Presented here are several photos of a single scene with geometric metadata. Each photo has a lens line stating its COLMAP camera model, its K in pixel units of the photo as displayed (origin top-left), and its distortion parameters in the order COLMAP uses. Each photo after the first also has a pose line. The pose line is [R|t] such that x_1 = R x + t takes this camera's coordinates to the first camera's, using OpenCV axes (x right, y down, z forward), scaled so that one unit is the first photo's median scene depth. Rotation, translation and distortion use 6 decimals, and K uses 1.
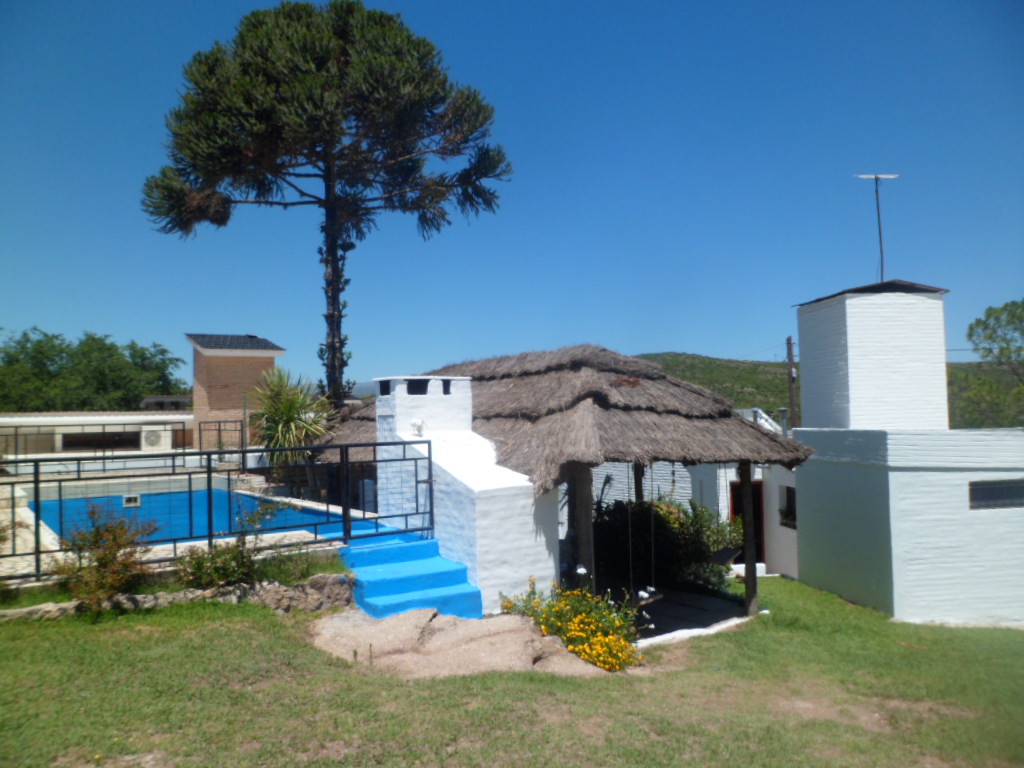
lens RADIAL K [[798.4, 0, 513.1], [0, 798.4, 379.2], [0, 0, 1]] dist [-0.084831, 0.055545]
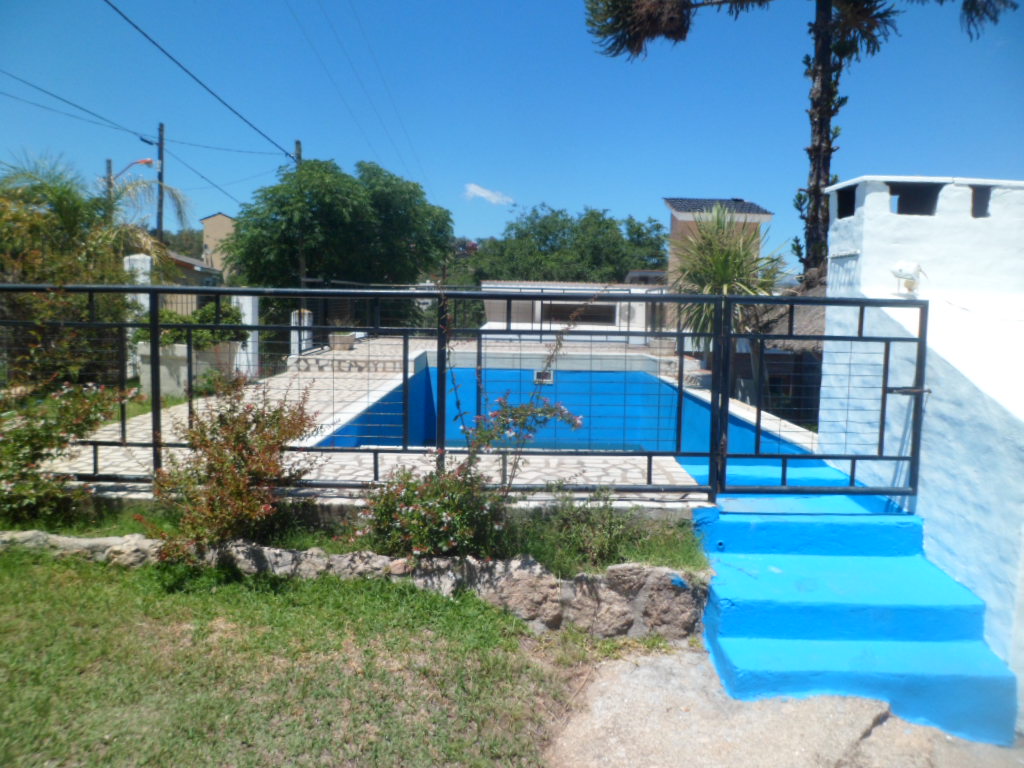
lens RADIAL K [[789.5, 0, 521.5], [0, 789.5, 381.4], [0, 0, 1]] dist [-0.078354, 0.043861]
pose [[0.809137, 0.099252, -0.579178, -0.017791], [-0.016241, 0.989033, 0.146798, 0.034667], [0.587396, -0.109373, 0.801875, 0.290383]]
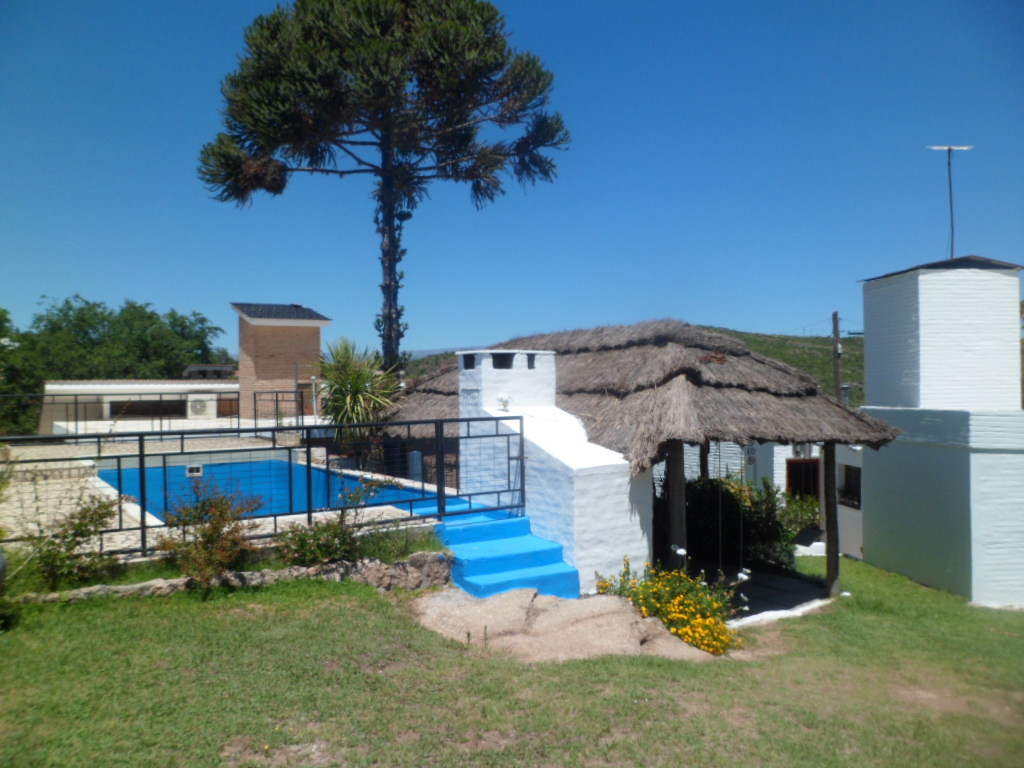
lens RADIAL K [[798.4, 0, 513.1], [0, 798.4, 379.2], [0, 0, 1]] dist [-0.084831, 0.055545]
pose [[0.999501, 0.012365, -0.029052, -0.049663], [-0.011307, 0.999278, 0.036276, -0.002317], [0.029480, -0.035930, 0.998919, 0.013163]]
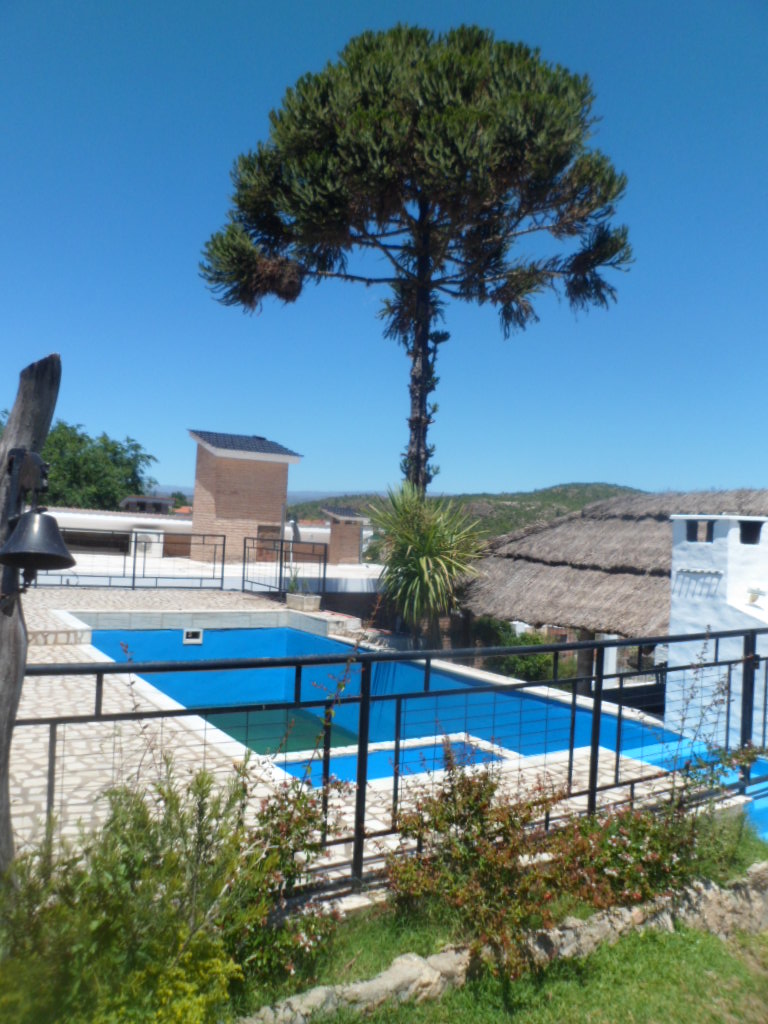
lens RADIAL K [[801.2, 0, 371.1], [0, 801.2, 501.7], [0, 0, 1]] dist [-0.005482, -0.063651]
pose [[0.994465, 0.074895, -0.073691, -0.241904], [-0.074397, 0.997184, 0.009476, -0.000405], [0.074193, -0.003941, 0.997236, 0.198487]]
